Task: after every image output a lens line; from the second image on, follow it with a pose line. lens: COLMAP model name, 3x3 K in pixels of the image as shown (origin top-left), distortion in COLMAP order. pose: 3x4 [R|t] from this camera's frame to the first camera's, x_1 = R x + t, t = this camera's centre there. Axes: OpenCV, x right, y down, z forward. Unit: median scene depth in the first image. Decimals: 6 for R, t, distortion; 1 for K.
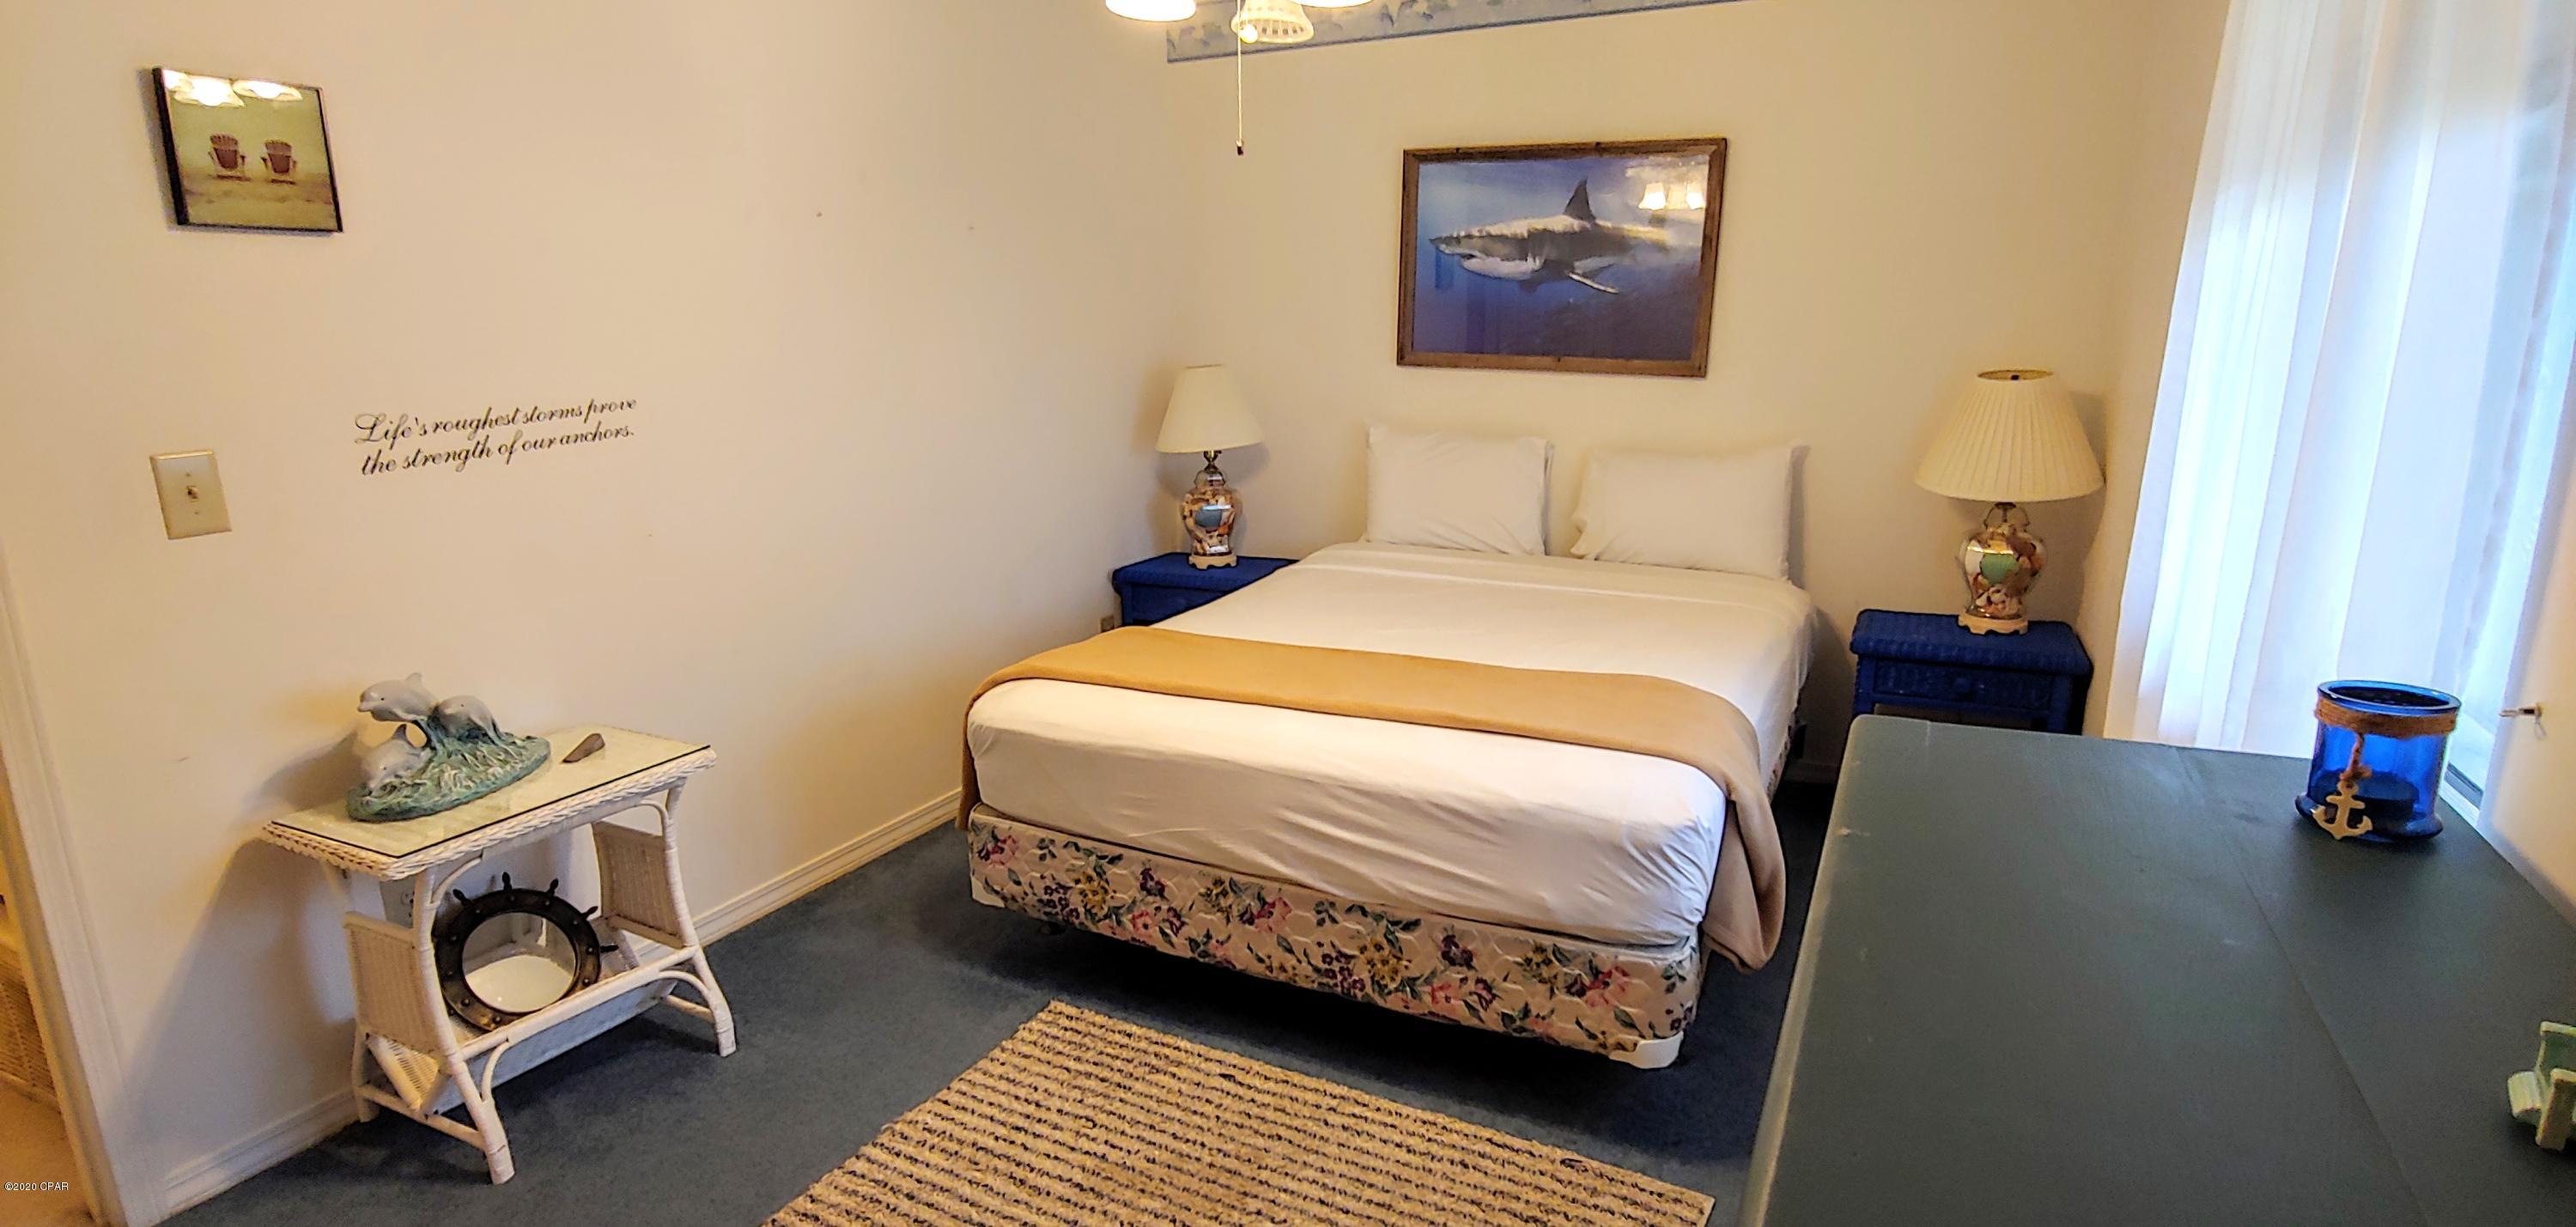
lens RADIAL K [[1231.4, 0, 1293.9], [0, 1231.4, 671.3], [0, 0, 1]] dist [-0.048892, 0.000043]
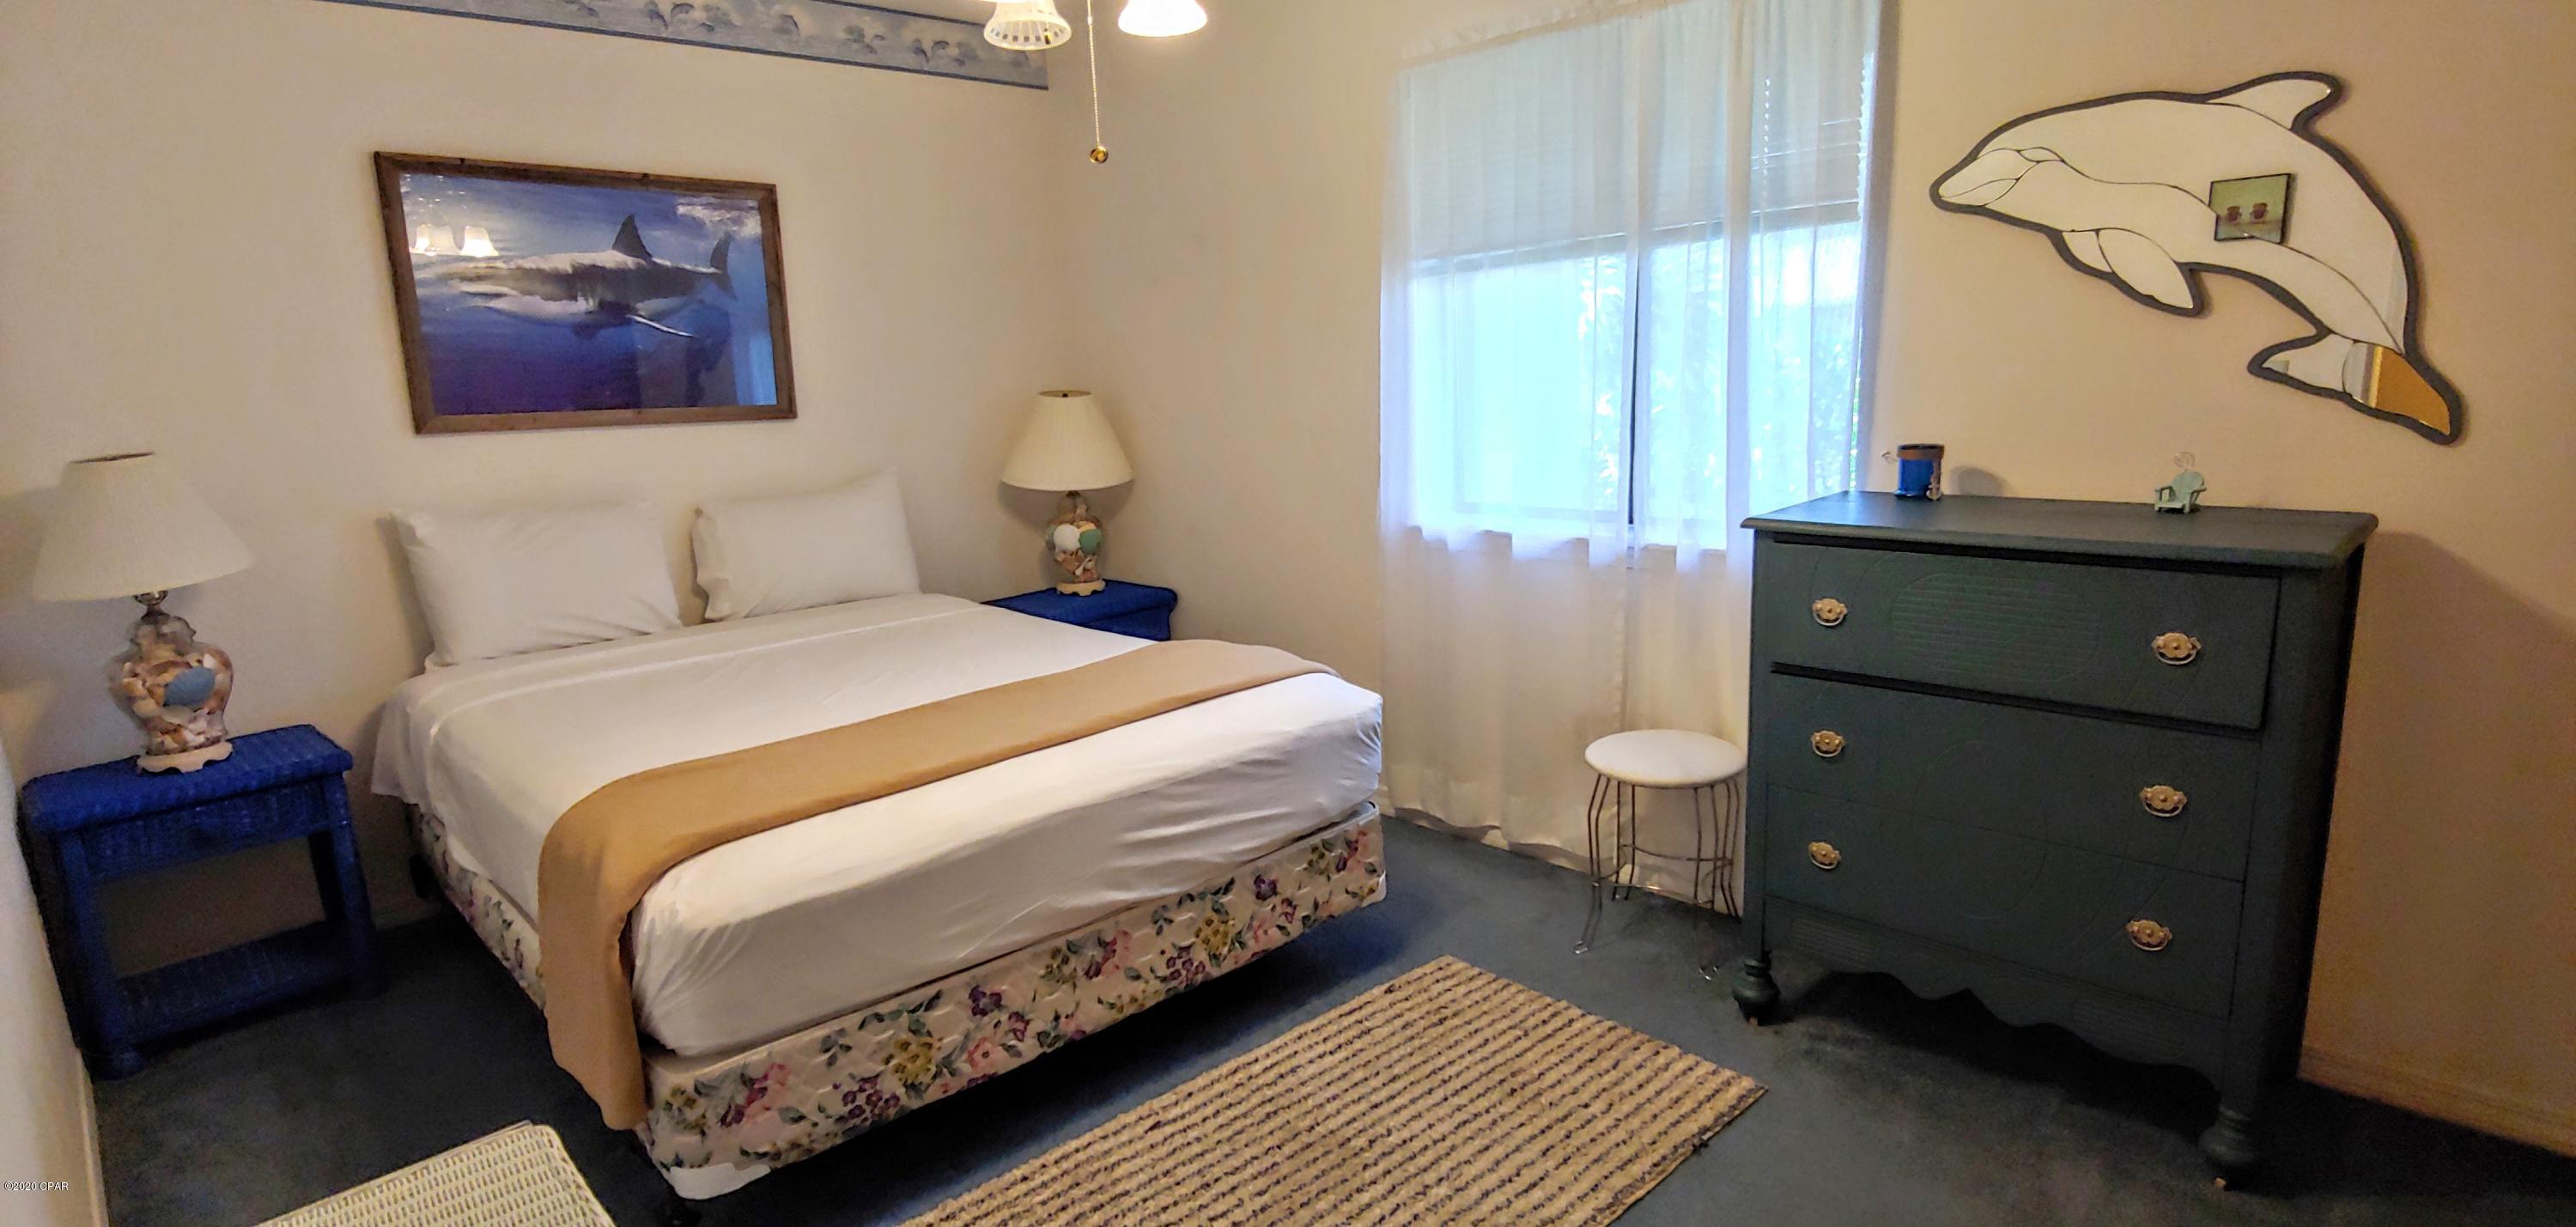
lens RADIAL K [[1286.2, 0, 1289.3], [0, 1286.2, 641.5], [0, 0, 1]] dist [-0.015338, -0.000262]
pose [[0.350776, -0.212555, 0.912018, -0.806417], [0.287468, 0.951319, 0.111150, -0.103393], [-0.891245, 0.223187, 0.394803, 0.406420]]
